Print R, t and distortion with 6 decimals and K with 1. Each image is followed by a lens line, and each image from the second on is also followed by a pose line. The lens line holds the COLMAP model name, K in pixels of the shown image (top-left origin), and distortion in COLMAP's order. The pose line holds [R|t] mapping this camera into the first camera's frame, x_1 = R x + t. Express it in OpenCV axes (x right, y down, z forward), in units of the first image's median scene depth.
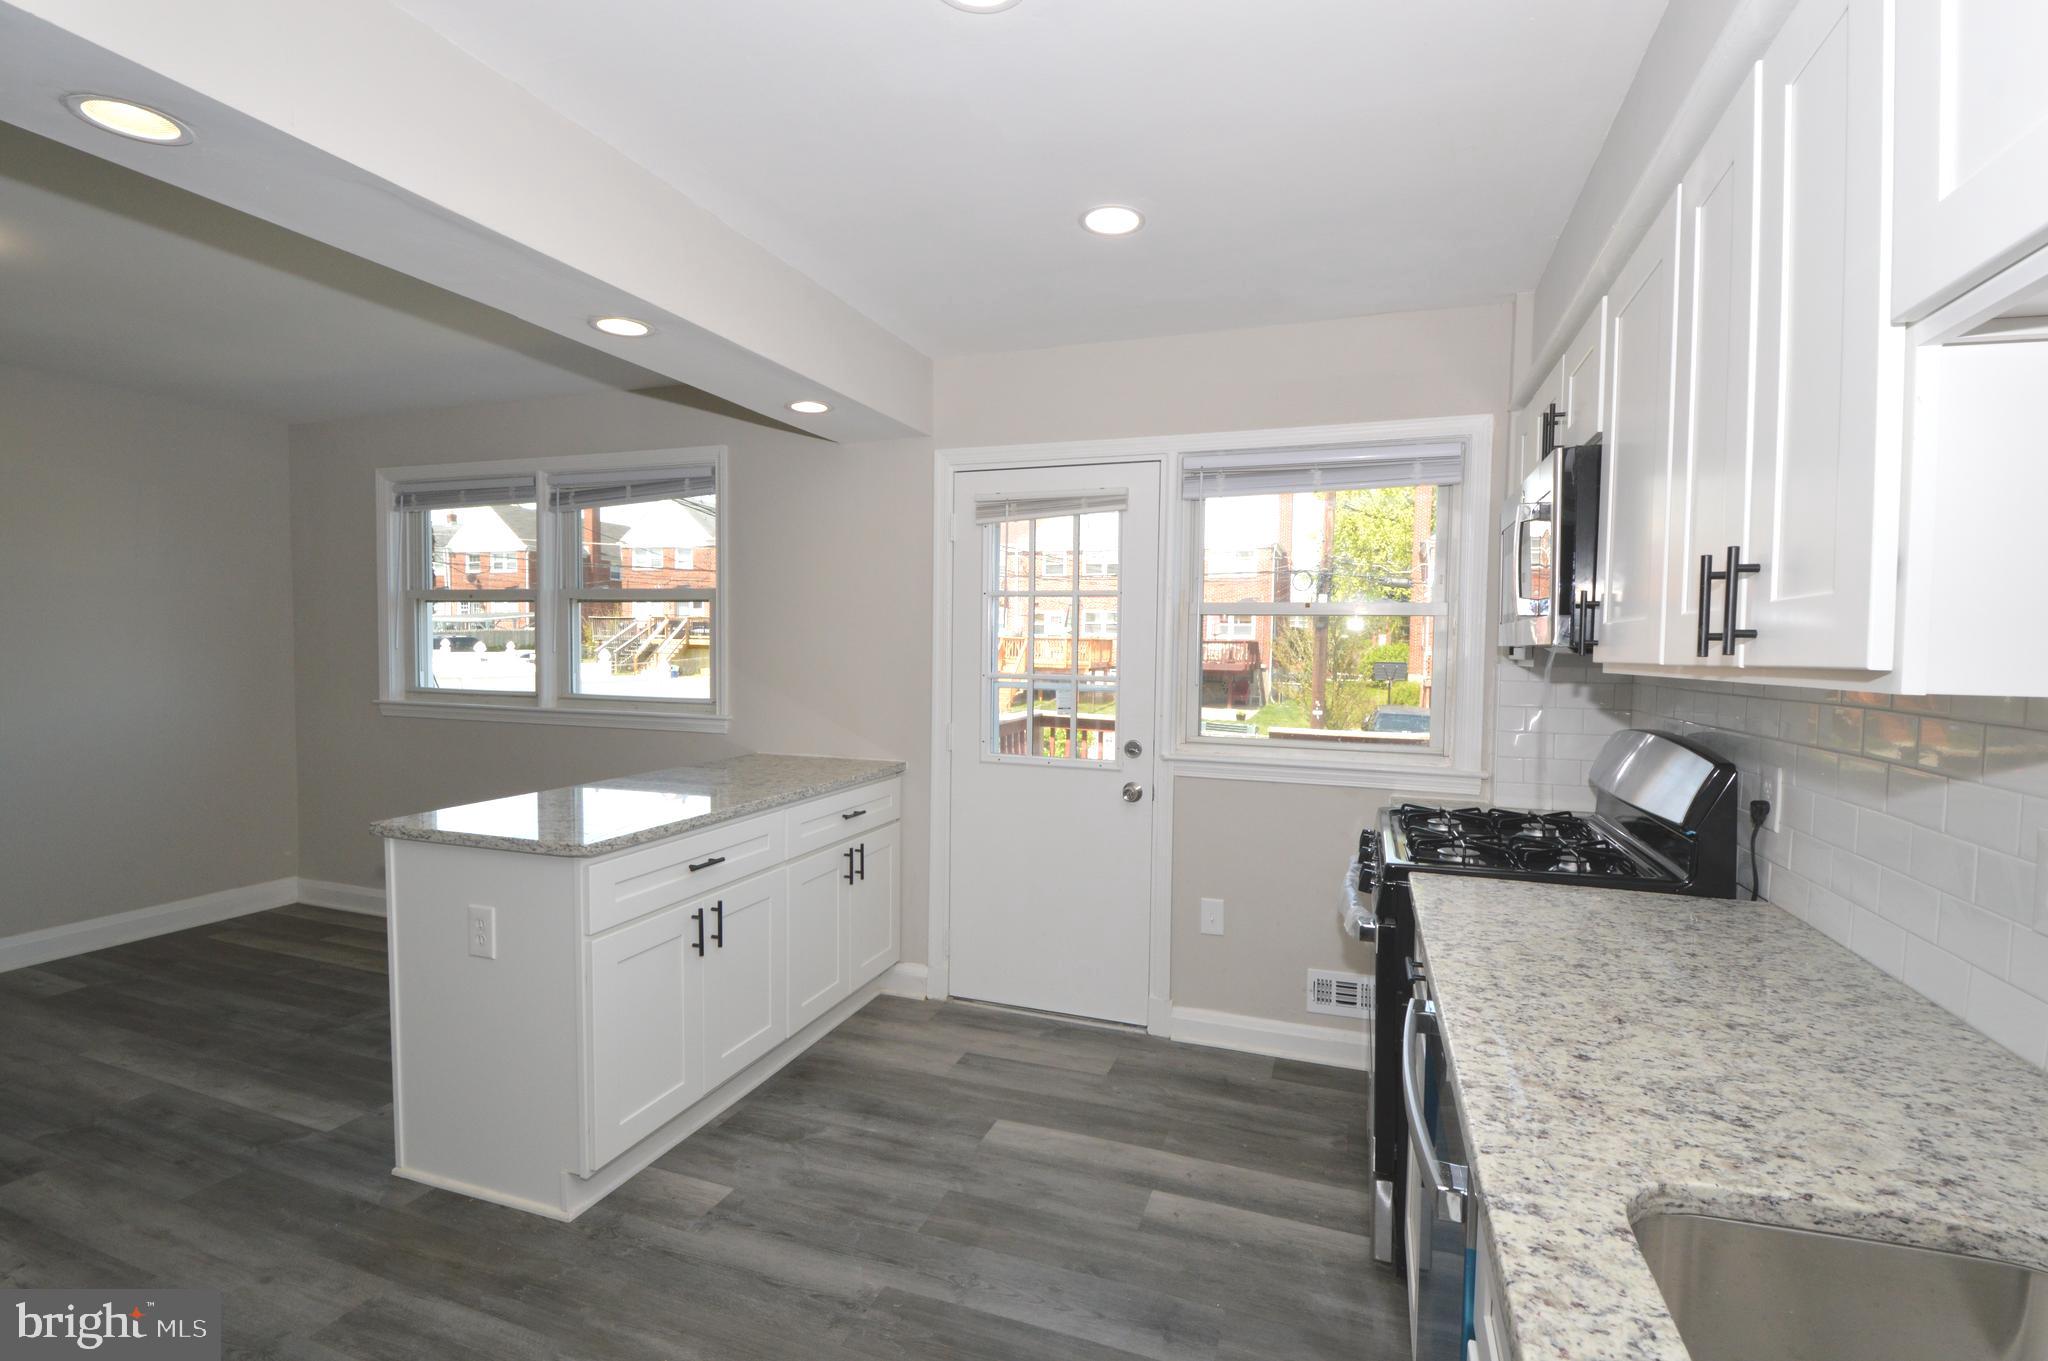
lens RADIAL K [[911.8, 0, 1051.9], [0, 911.8, 686.4], [0, 0, 1]] dist [0.010545, -0.020015]
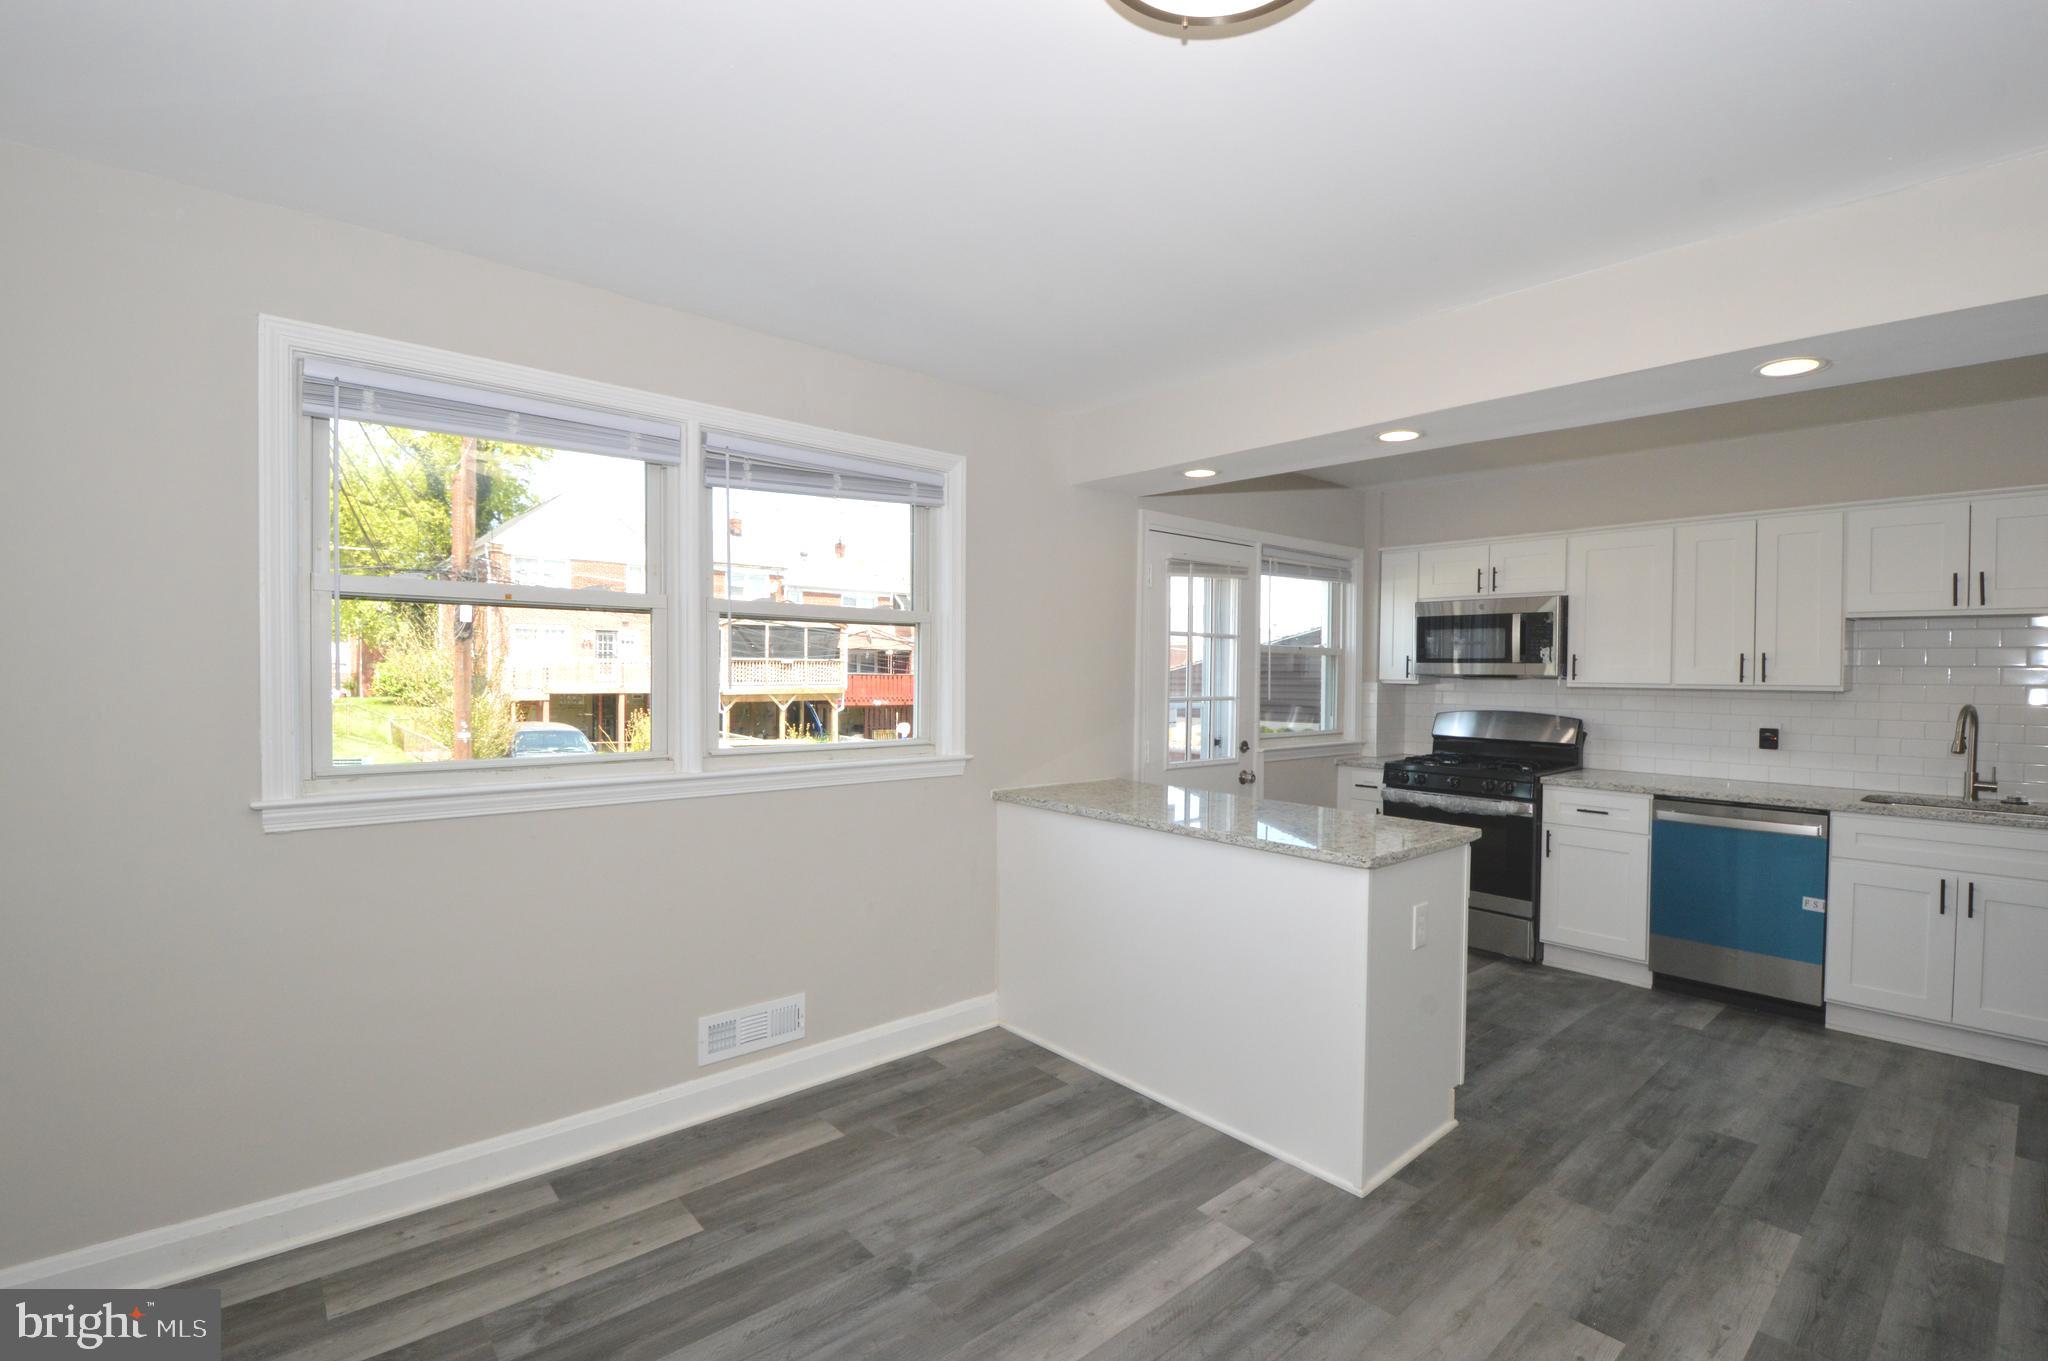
lens RADIAL K [[911.8, 0, 1051.9], [0, 911.8, 686.4], [0, 0, 1]] dist [0.010545, -0.020015]
pose [[0.491731, -0.025172, 0.870383, -1.309473], [0.032670, 0.999412, 0.010447, -0.050074], [-0.870134, 0.023298, 0.492264, 0.570007]]
